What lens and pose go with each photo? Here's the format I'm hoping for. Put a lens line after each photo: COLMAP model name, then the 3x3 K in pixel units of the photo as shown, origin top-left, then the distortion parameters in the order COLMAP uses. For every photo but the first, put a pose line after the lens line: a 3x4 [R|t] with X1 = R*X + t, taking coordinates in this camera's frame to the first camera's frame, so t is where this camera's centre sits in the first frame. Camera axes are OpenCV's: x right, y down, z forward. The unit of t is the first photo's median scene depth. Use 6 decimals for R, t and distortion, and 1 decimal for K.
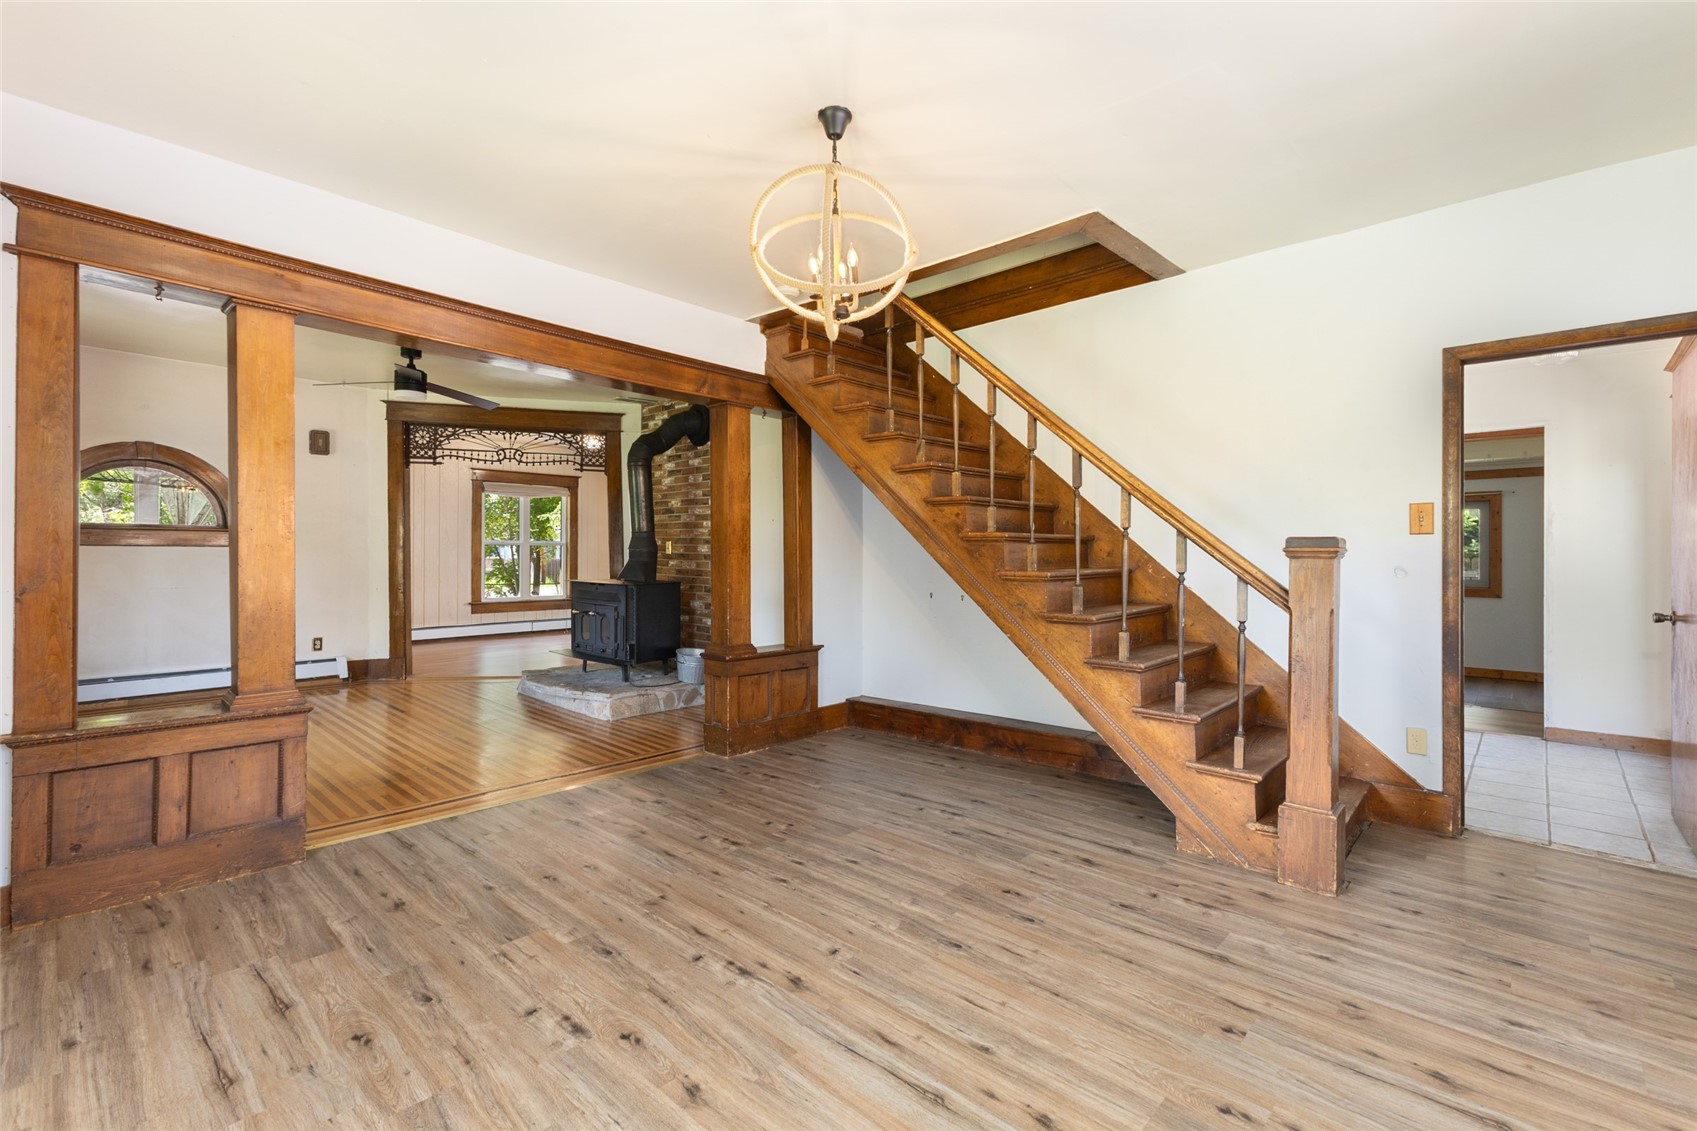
lens RADIAL K [[738.8, 0, 851.1], [0, 738.8, 555.3], [0, 0, 1]] dist [0.016946, -0.005288]
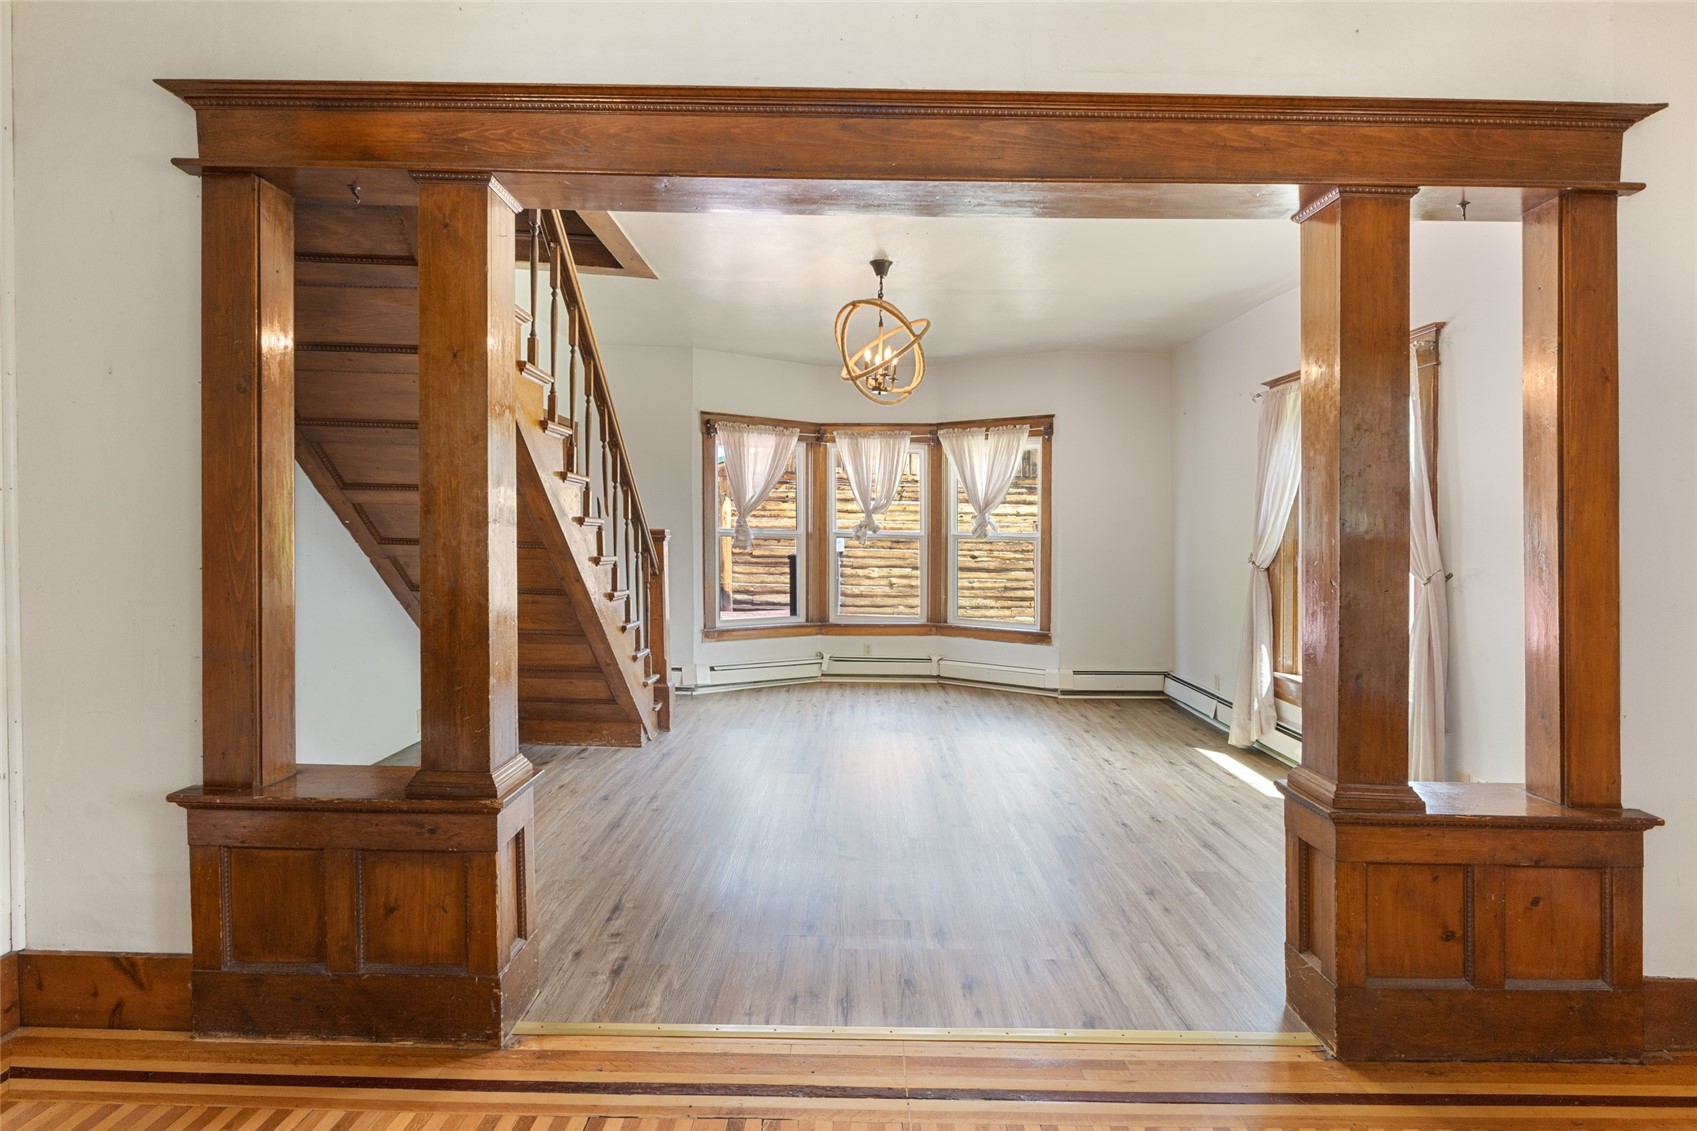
lens RADIAL K [[824.6, 0, 857.3], [0, 824.6, 516.8], [0, 0, 1]] dist [-0.000056, 0.003073]
pose [[-0.680865, -0.001610, 0.732407, -0.734175], [-0.025365, 0.999450, -0.021382, -0.015853], [-0.731970, -0.033136, -0.680531, 1.317912]]
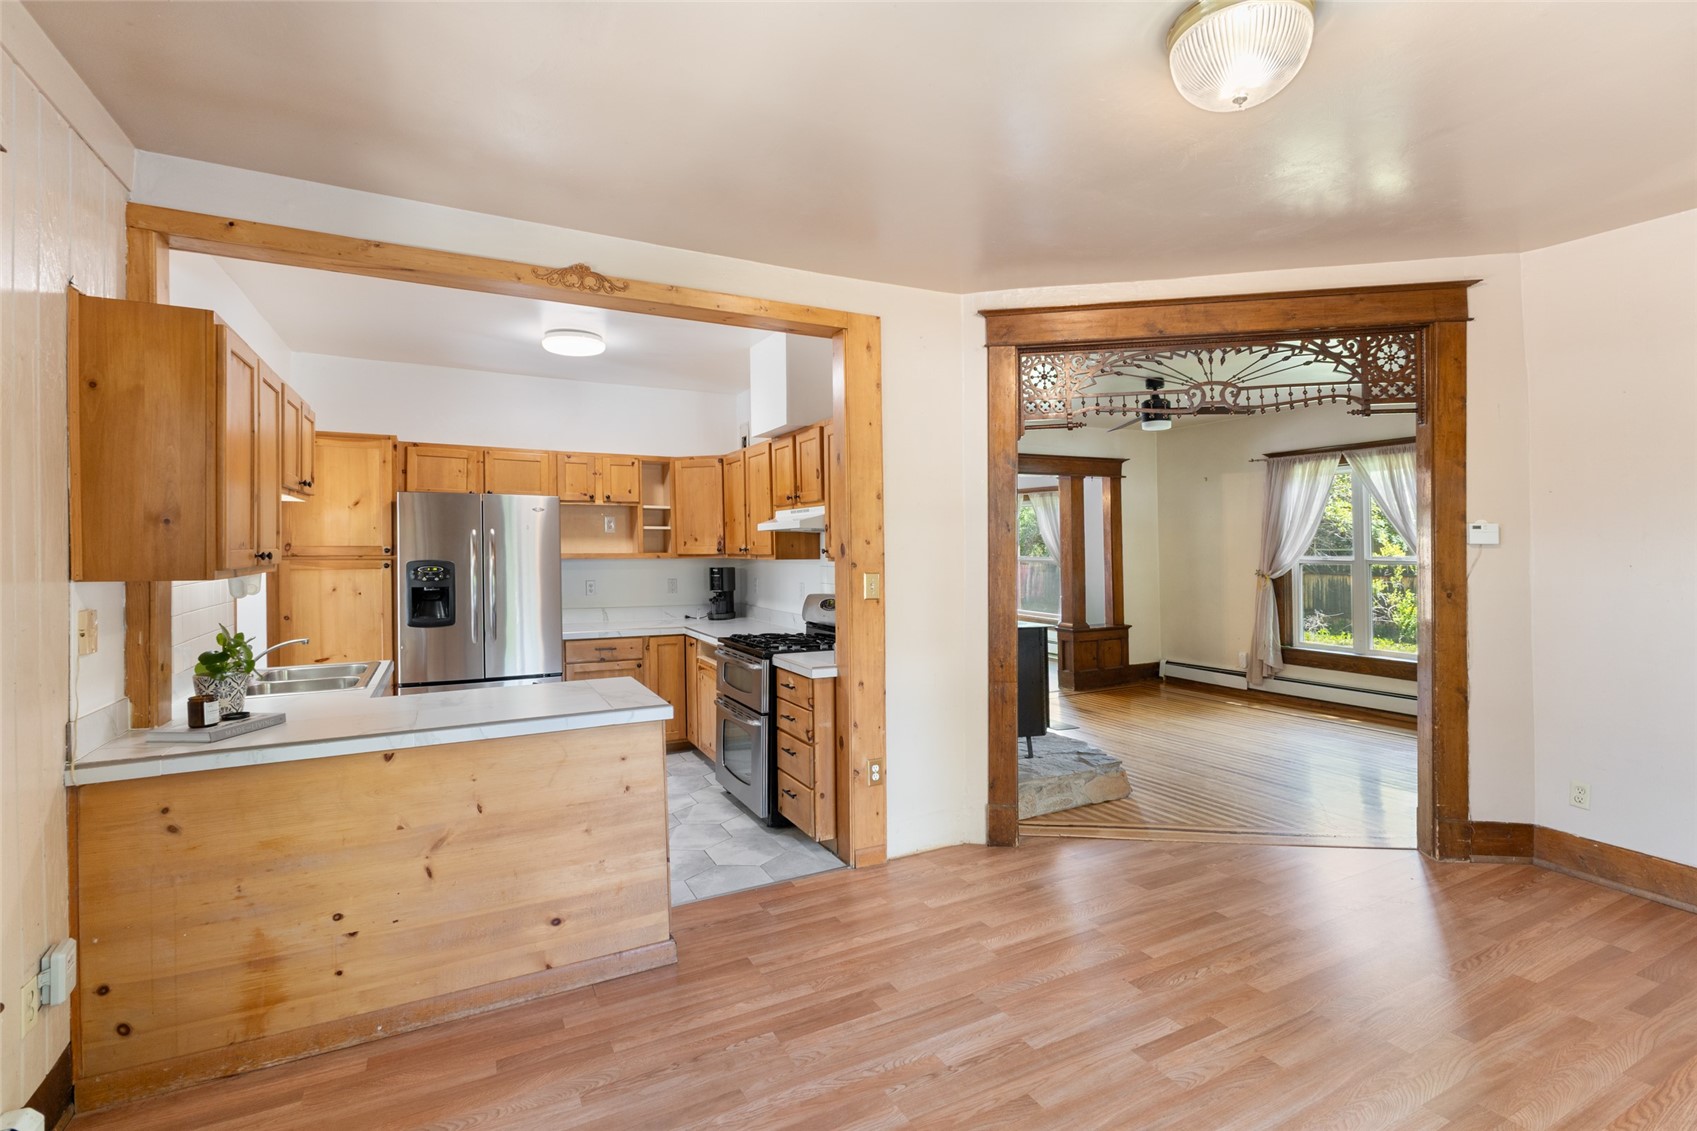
lens RADIAL K [[779.0, 0, 852.4], [0, 779.0, 526.5], [0, 0, 1]] dist [-0.001842, -0.001350]
pose [[-0.937836, 0.010815, 0.346910, -0.724308], [0.002528, 0.999701, -0.024331, -0.065662], [-0.347069, -0.021941, -0.937583, 2.743148]]
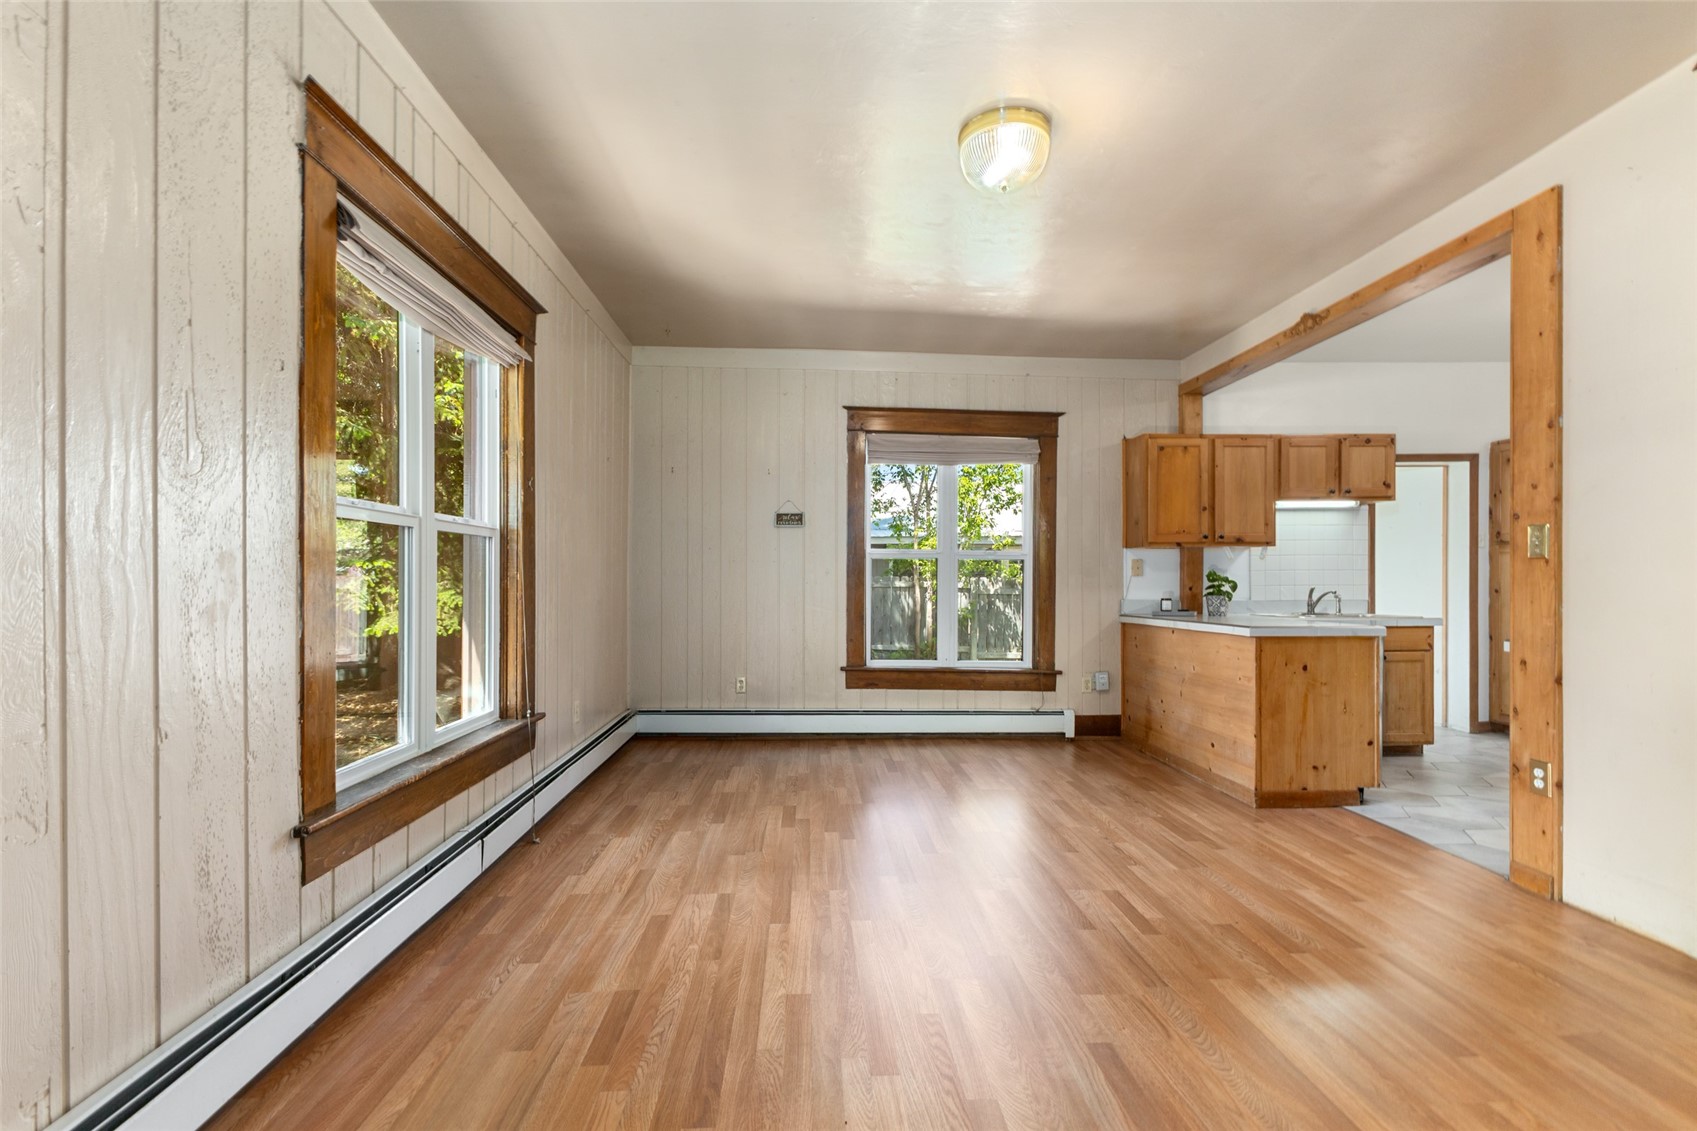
lens RADIAL K [[738.8, 0, 852.6], [0, 738.8, 561.4], [0, 0, 1]] dist [0.016946, -0.005288]
pose [[0.695774, 0.016763, 0.718065, -1.321874], [0.003763, 0.999629, -0.026982, 0.011442], [-0.718251, 0.021475, 0.695453, 1.904504]]
